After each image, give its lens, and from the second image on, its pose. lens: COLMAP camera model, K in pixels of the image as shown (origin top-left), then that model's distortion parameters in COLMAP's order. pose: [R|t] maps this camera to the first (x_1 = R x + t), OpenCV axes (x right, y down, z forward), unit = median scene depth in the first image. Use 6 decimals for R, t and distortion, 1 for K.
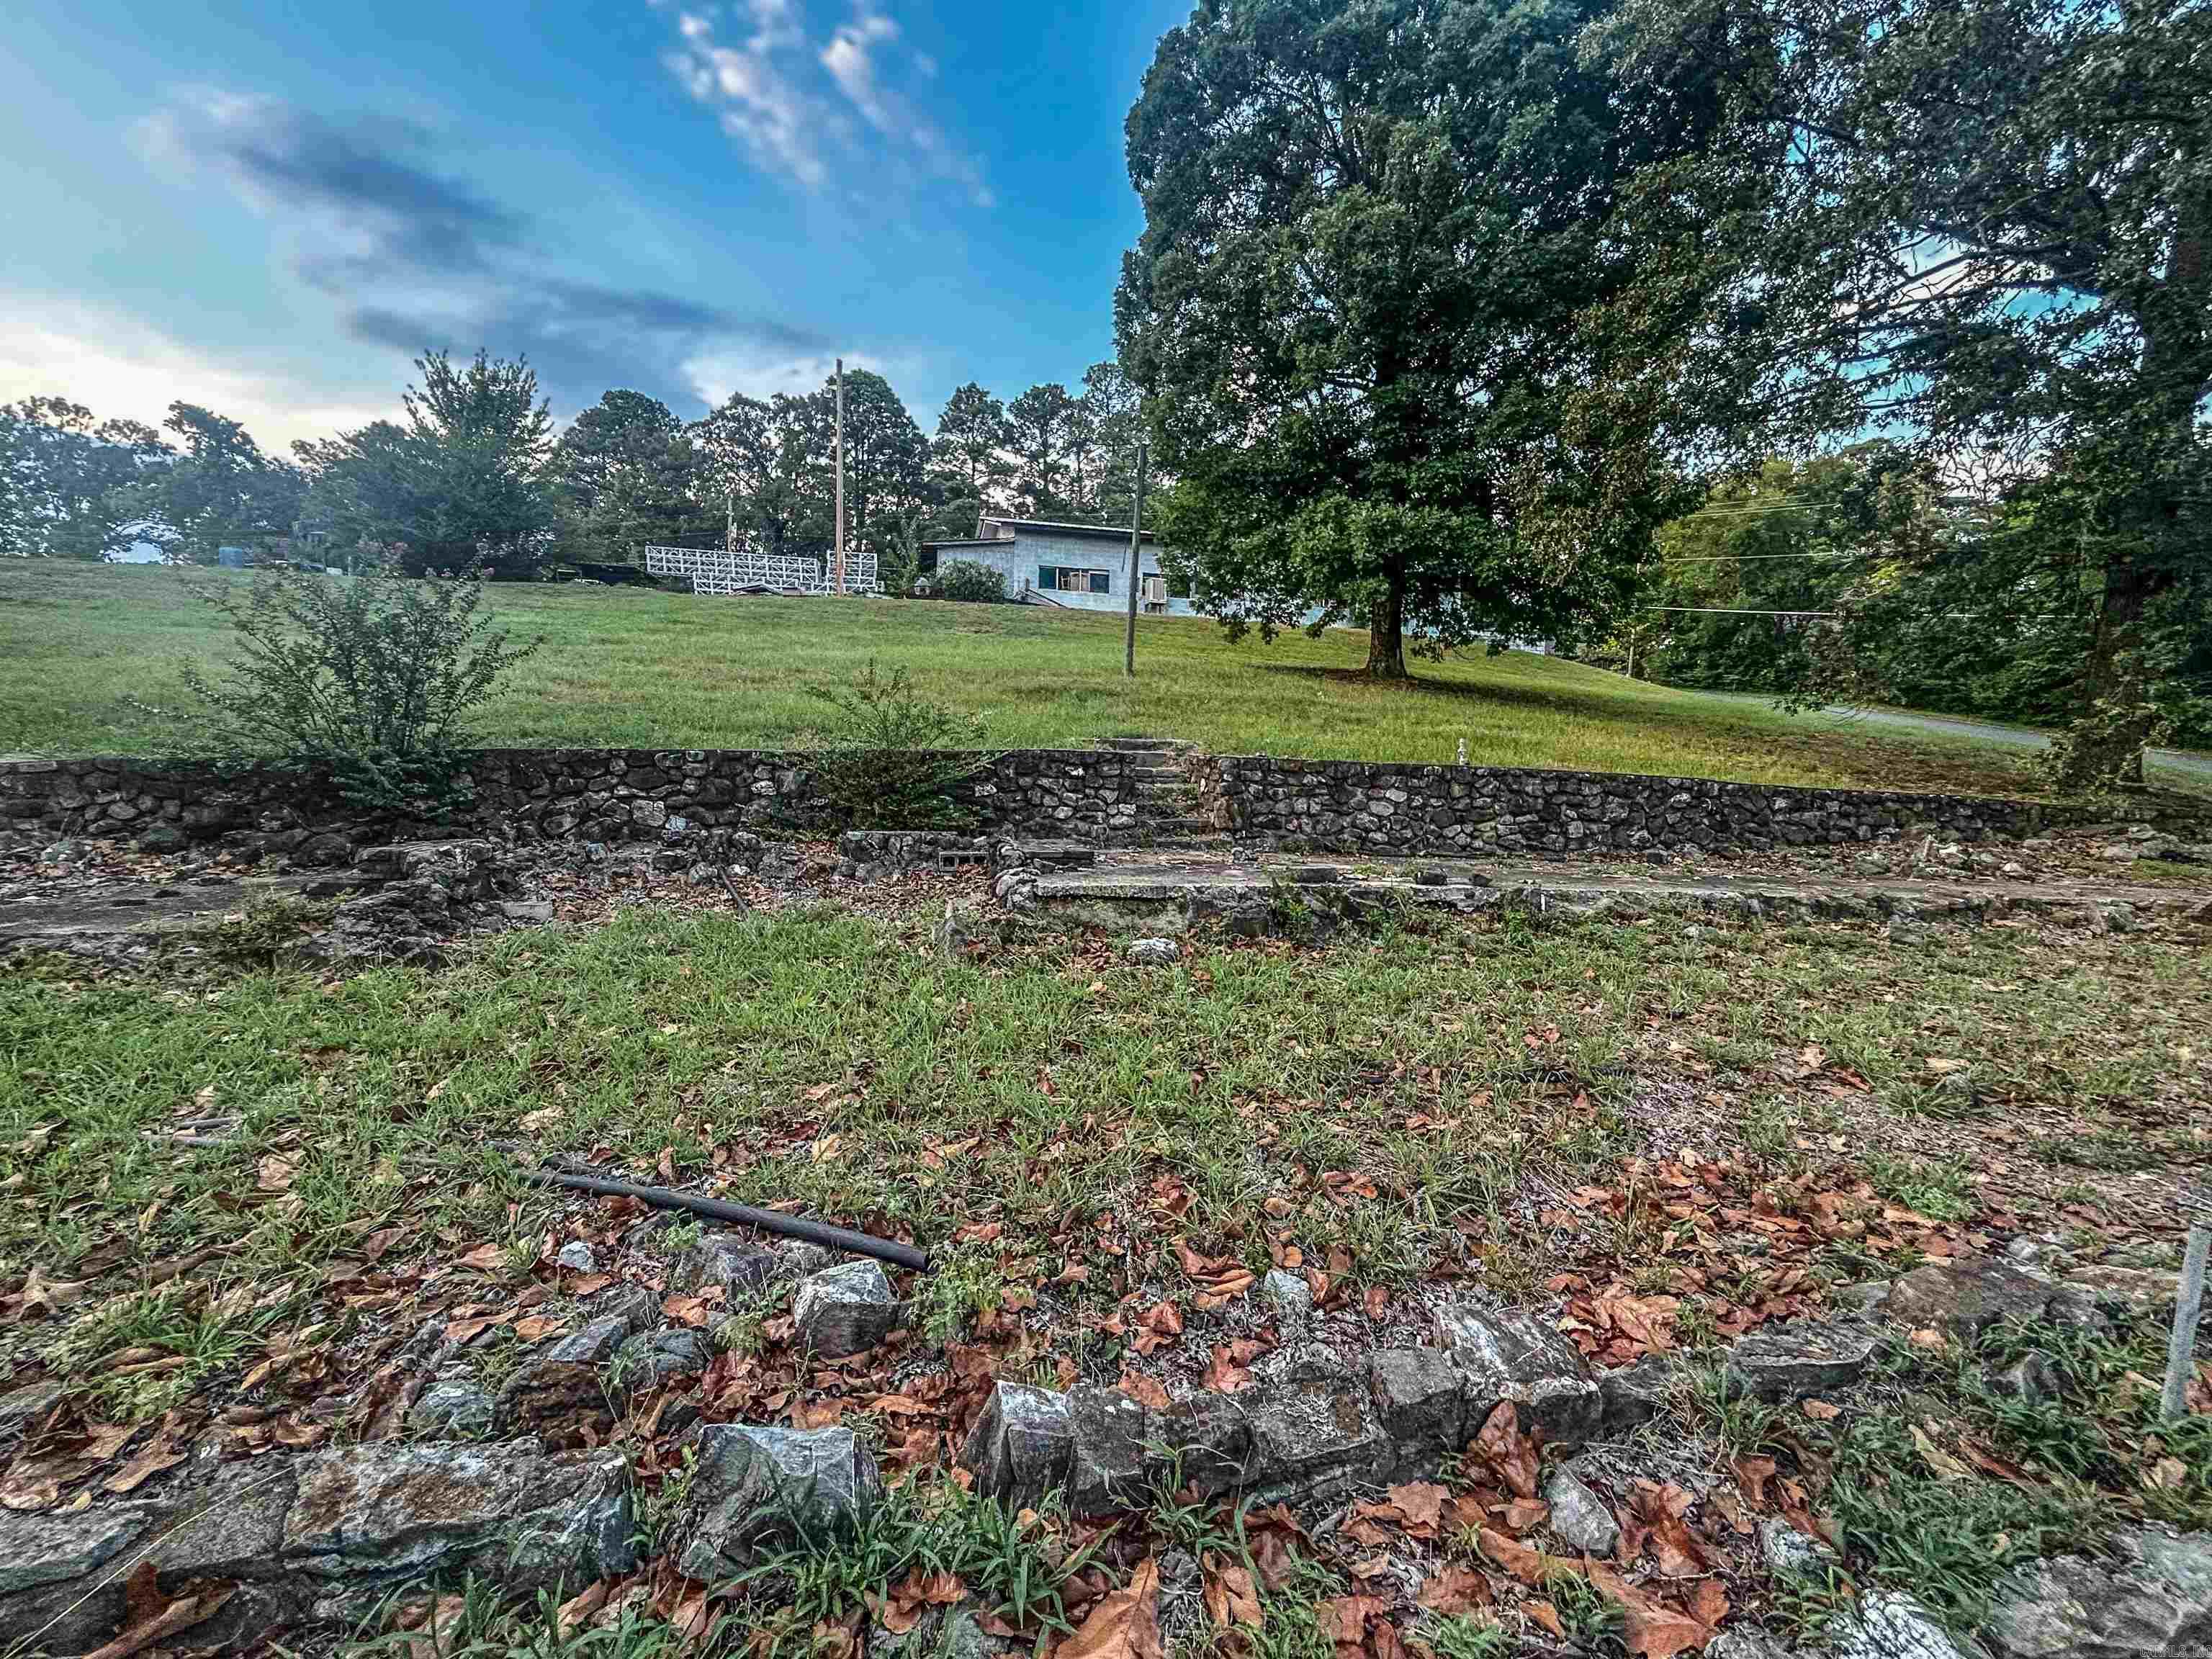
lens RADIAL K [[895.3, 0, 1107.1], [0, 895.3, 845.9], [0, 0, 1]] dist [-0.002614, 0.001075]
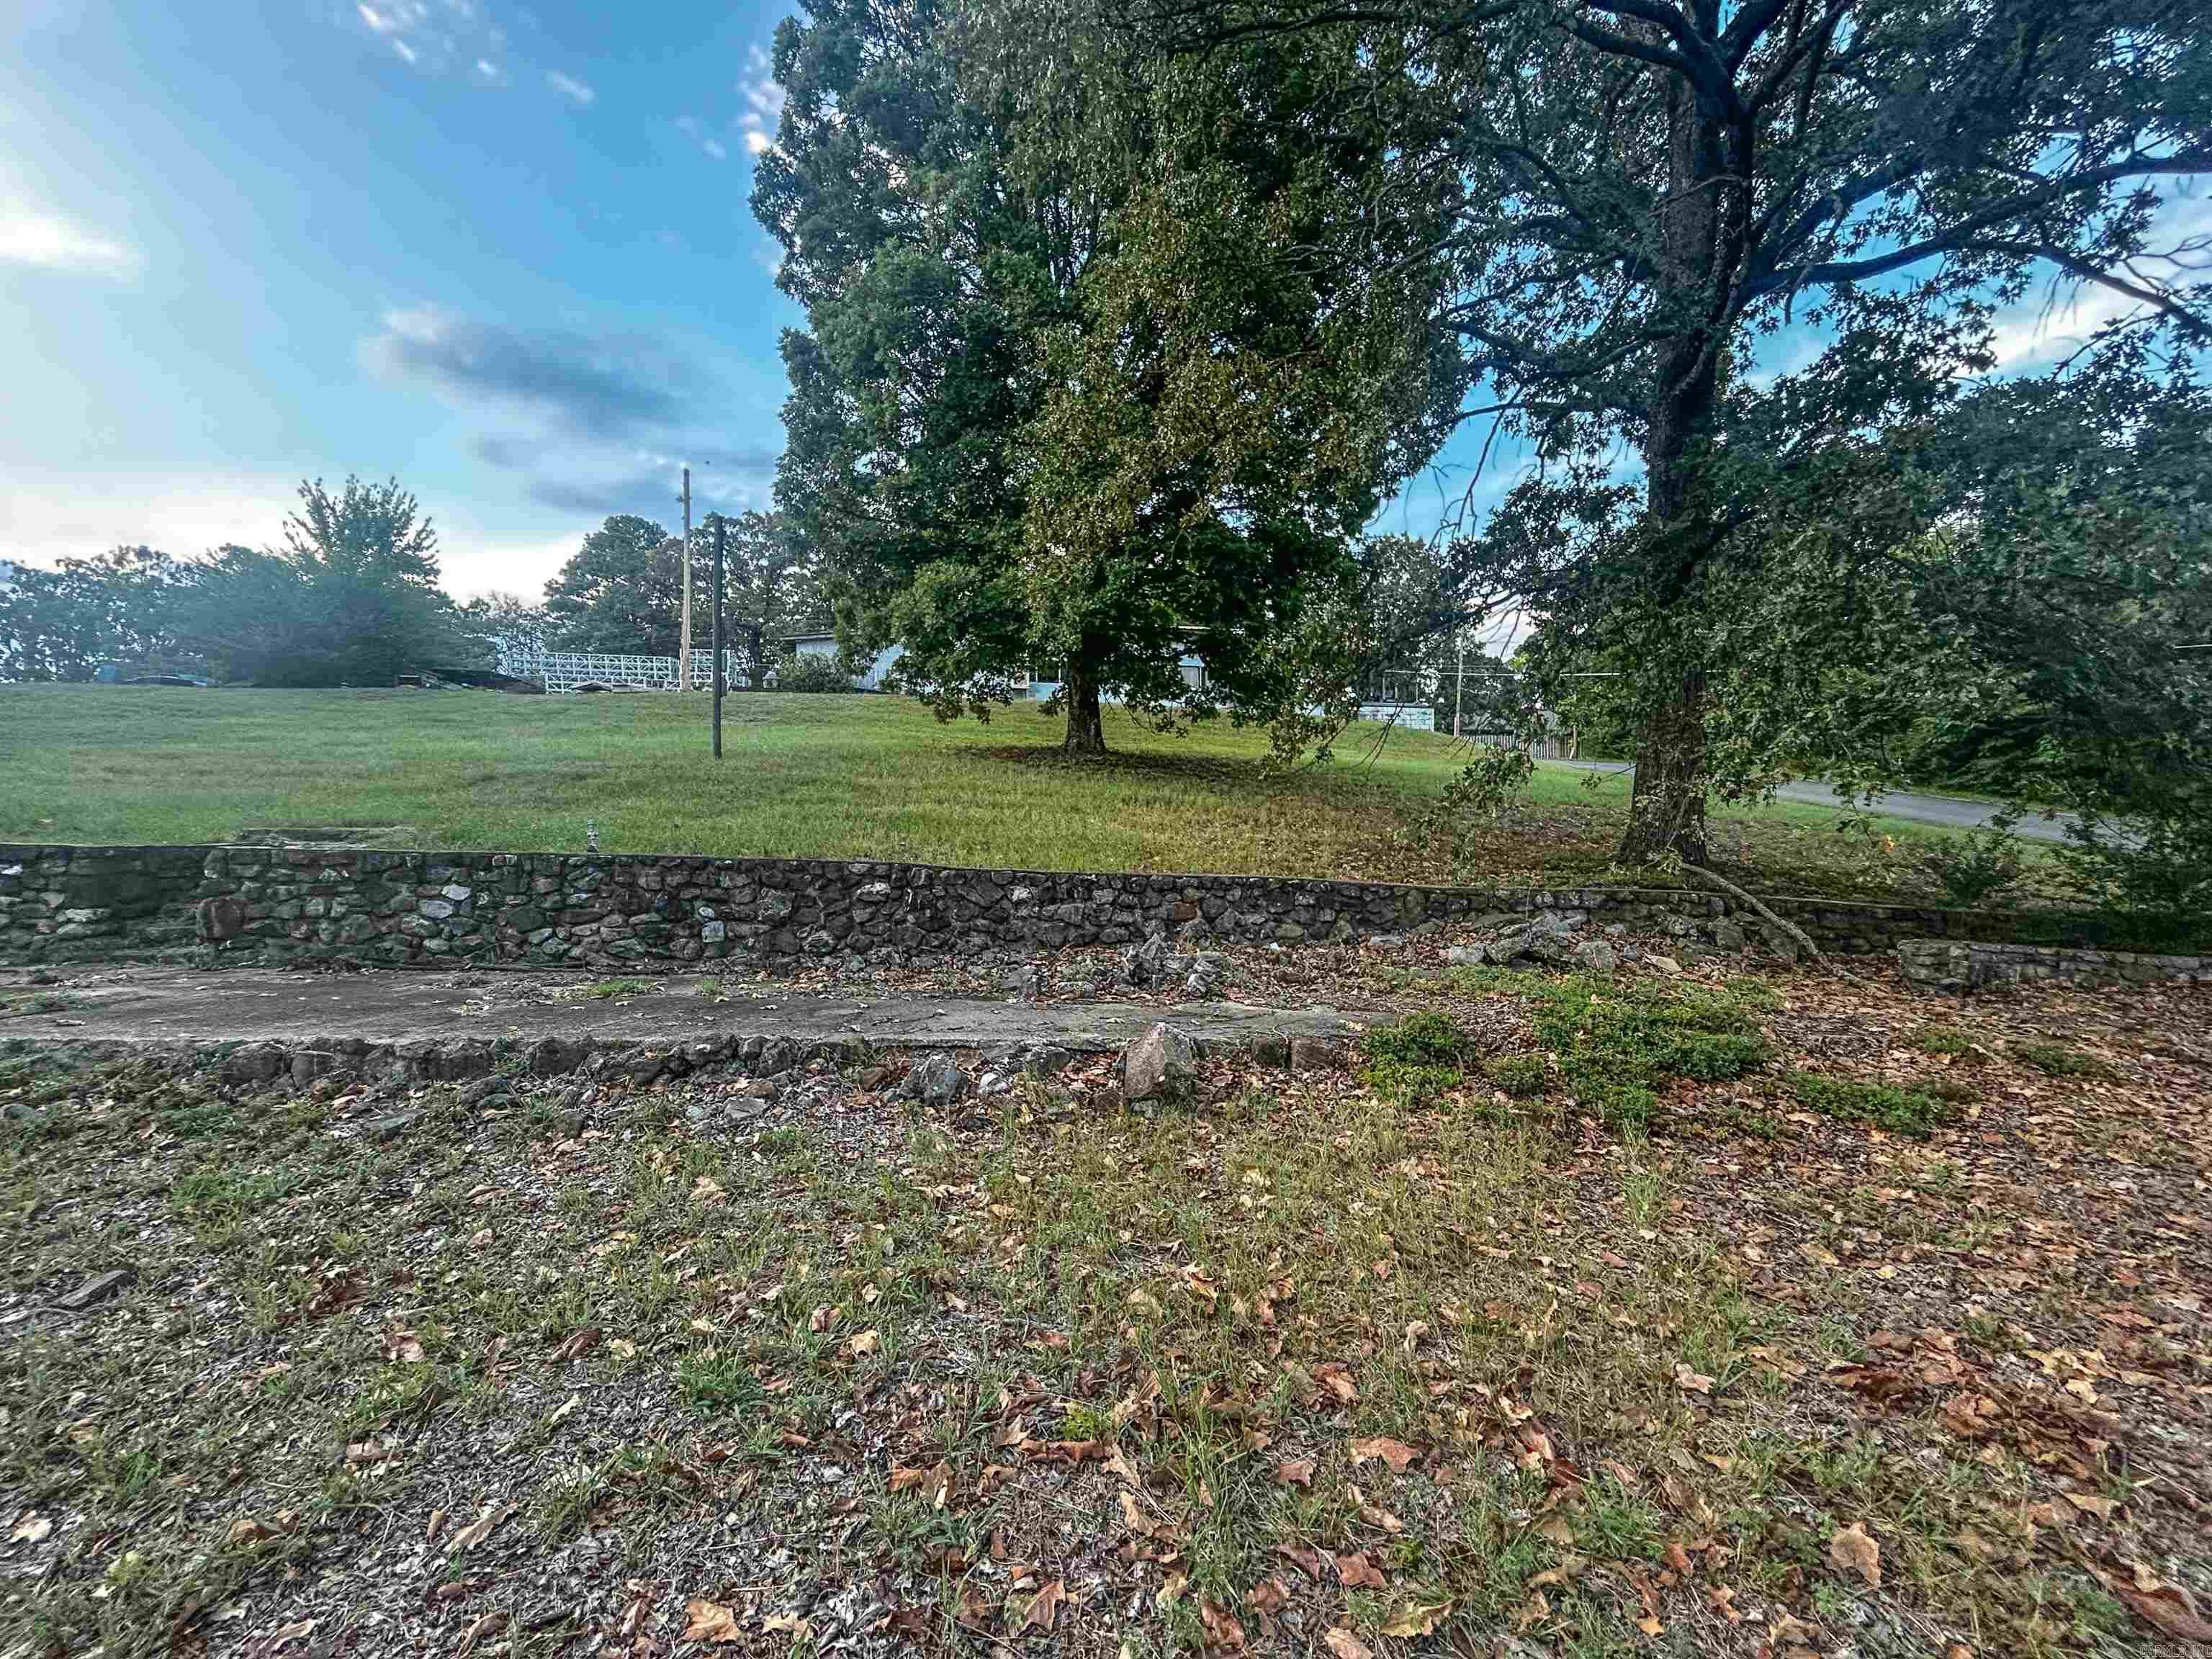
lens RADIAL K [[895.3, 0, 1105.9], [0, 895.3, 824.1], [0, 0, 1]] dist [-0.002614, 0.001075]
pose [[0.996466, -0.022027, -0.081055, 0.910499], [0.011922, 0.992322, -0.123107, -0.010994], [0.083144, 0.121706, 0.989078, 0.238318]]
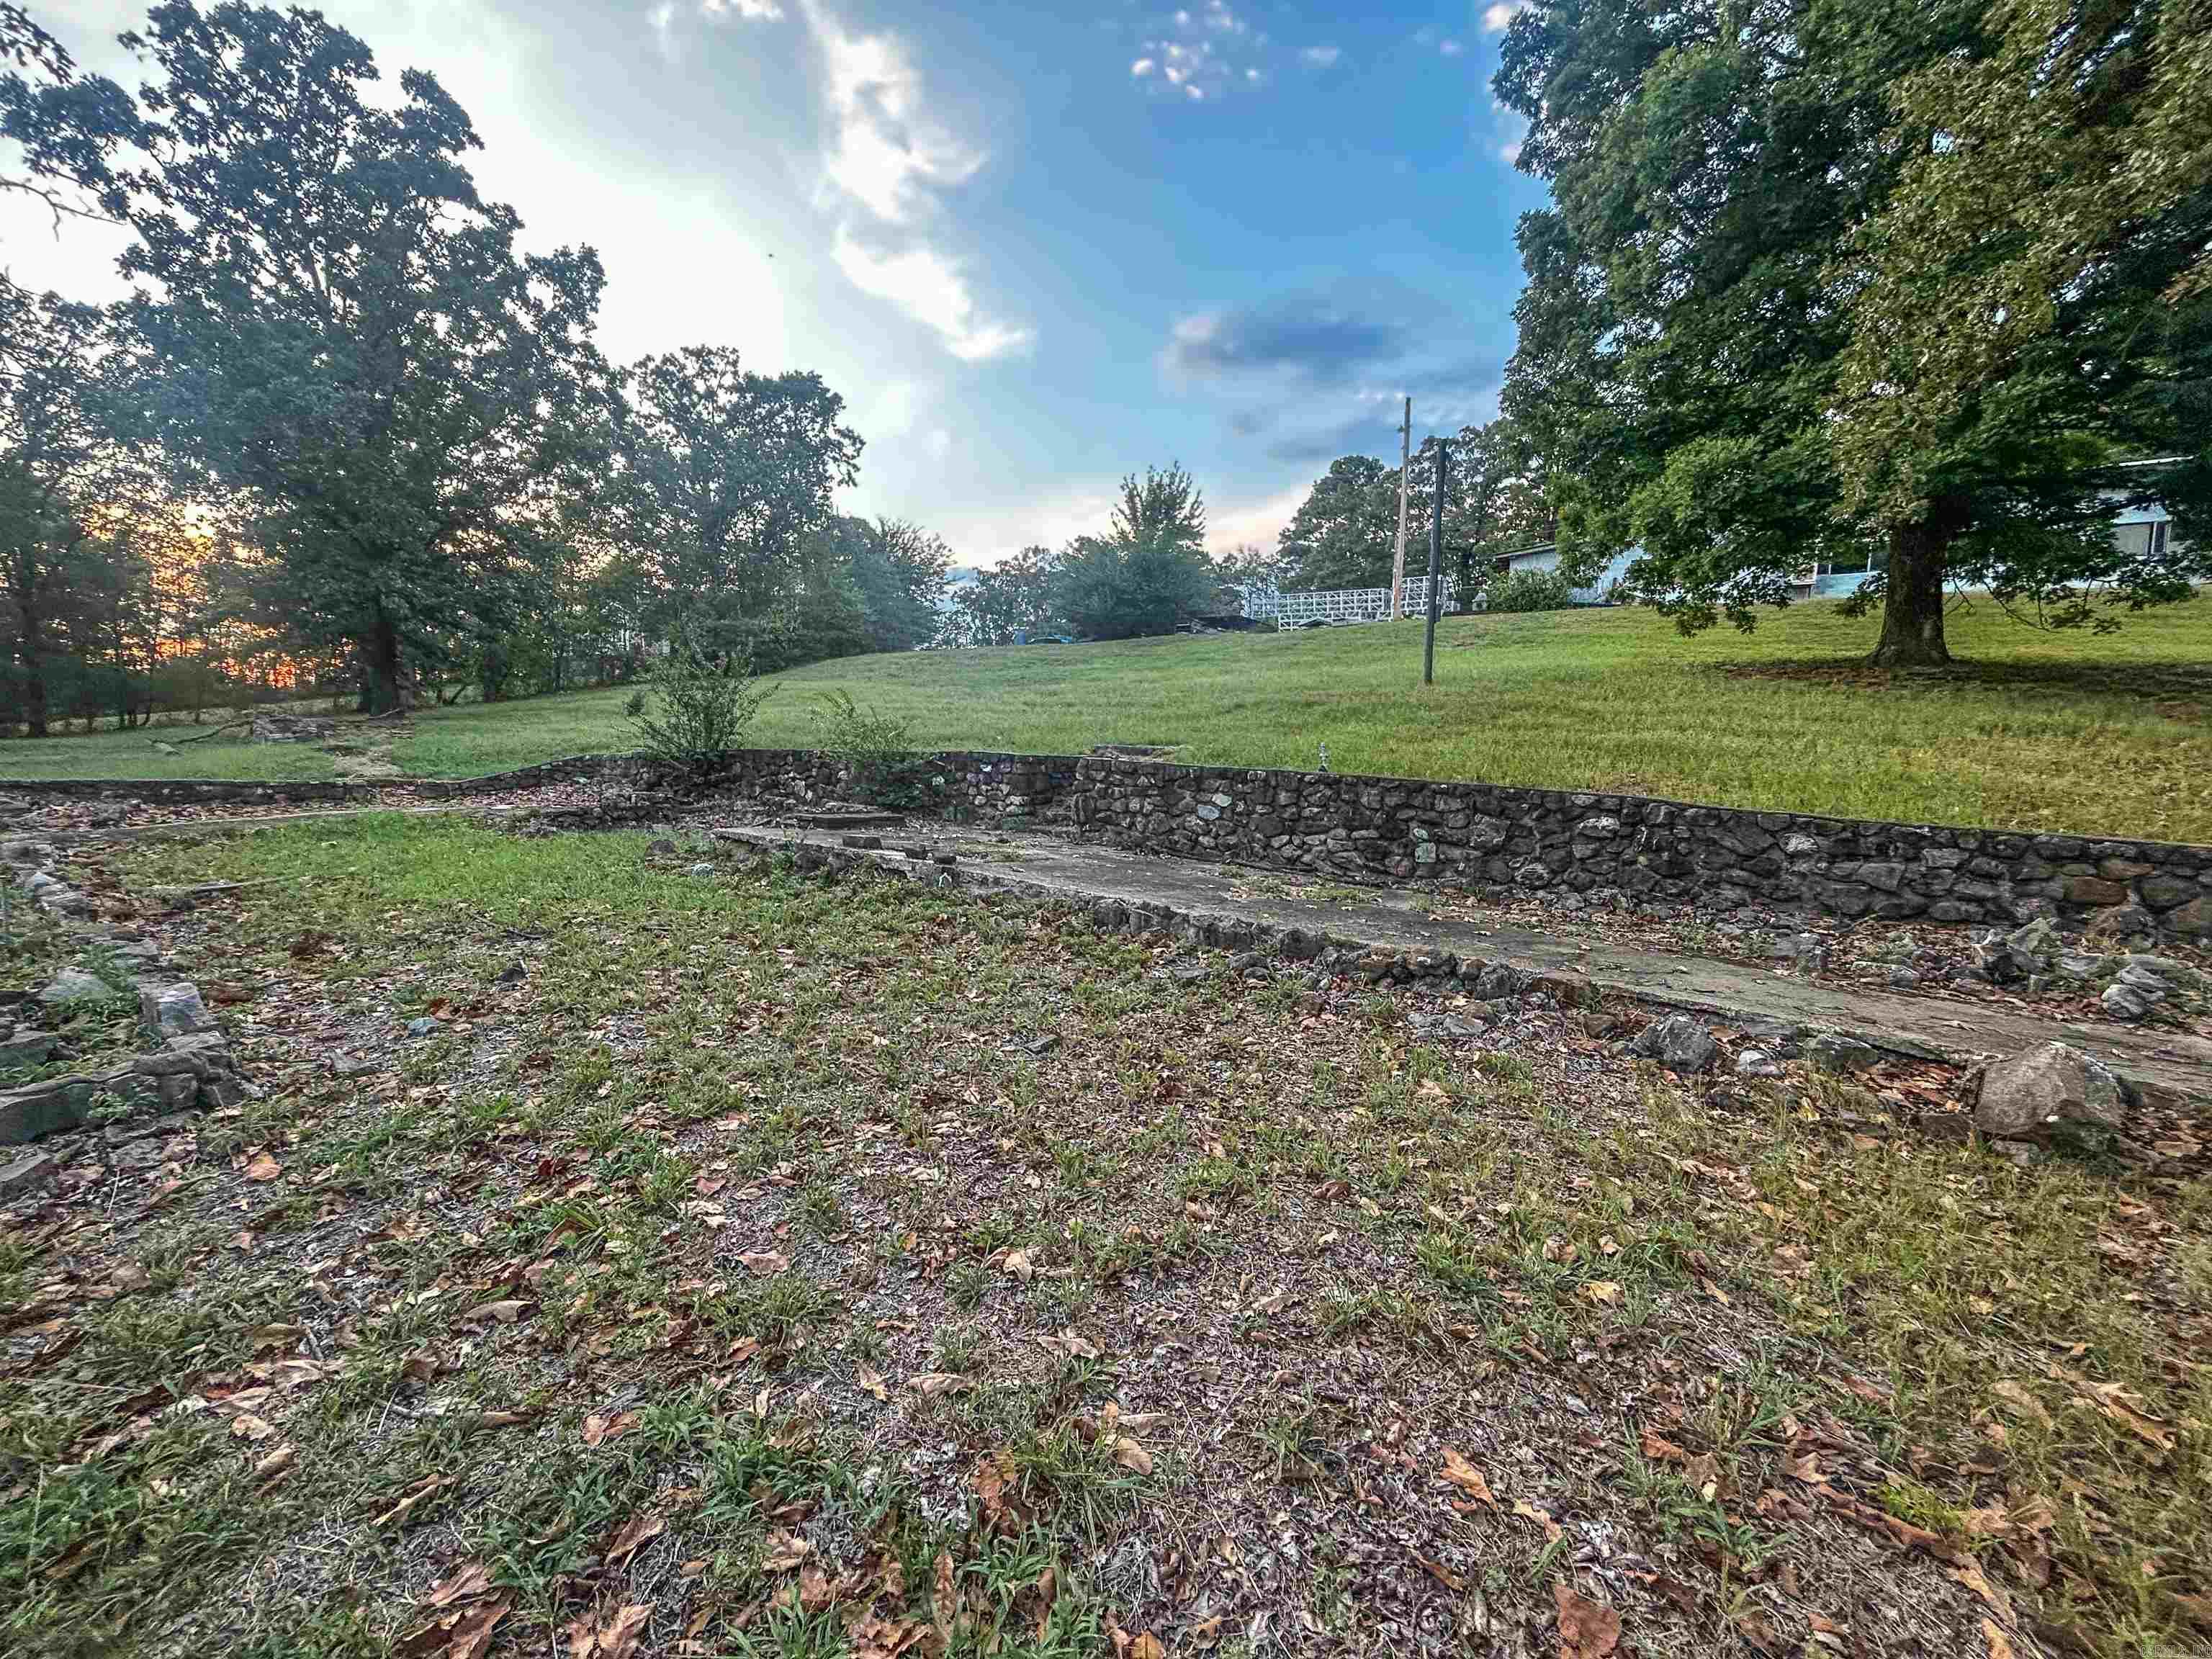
lens RADIAL K [[895.3, 0, 1103.7], [0, 895.3, 823.9], [0, 0, 1]] dist [-0.002614, 0.001075]
pose [[0.679352, 0.059538, -0.731393, 0.897092], [-0.096877, 0.995256, -0.008967, -0.008524], [0.727390, 0.076947, 0.681897, 0.227921]]
